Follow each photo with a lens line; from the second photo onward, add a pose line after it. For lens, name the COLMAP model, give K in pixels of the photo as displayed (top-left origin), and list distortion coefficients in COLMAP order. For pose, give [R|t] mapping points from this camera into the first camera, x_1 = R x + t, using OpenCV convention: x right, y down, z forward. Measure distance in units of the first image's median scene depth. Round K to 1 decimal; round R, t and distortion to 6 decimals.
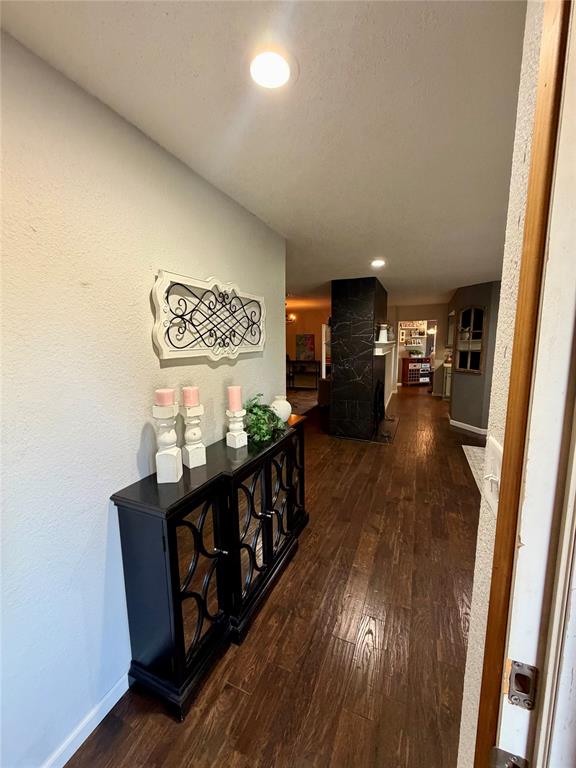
lens RADIAL K [[305.6, 0, 287.9], [0, 305.6, 384.6], [0, 0, 1]] dist [0.001385, -0.000153]
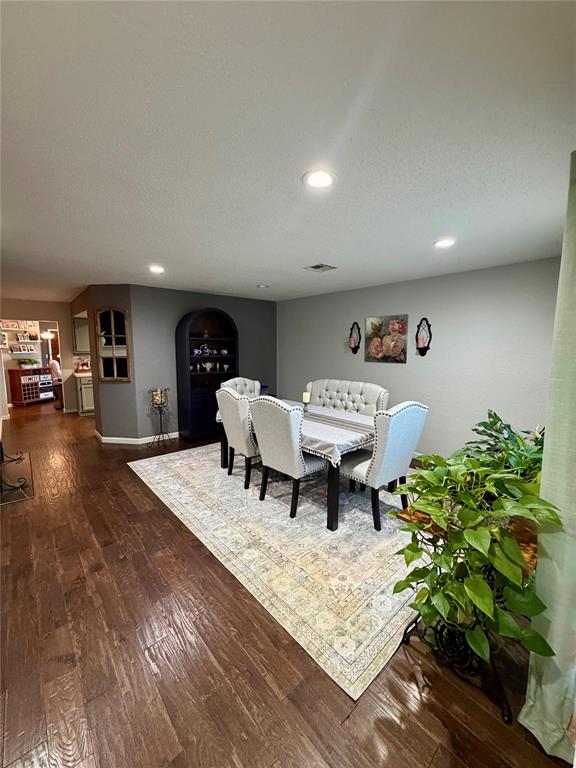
lens RADIAL K [[305.6, 0, 288.2], [0, 305.6, 382.4], [0, 0, 1]] dist [0.001385, -0.000153]
pose [[0.427280, -0.096558, 0.898948, -0.004449], [0.124054, 0.991138, 0.047496, -0.013071], [-0.895568, 0.091224, 0.435472, 0.122417]]
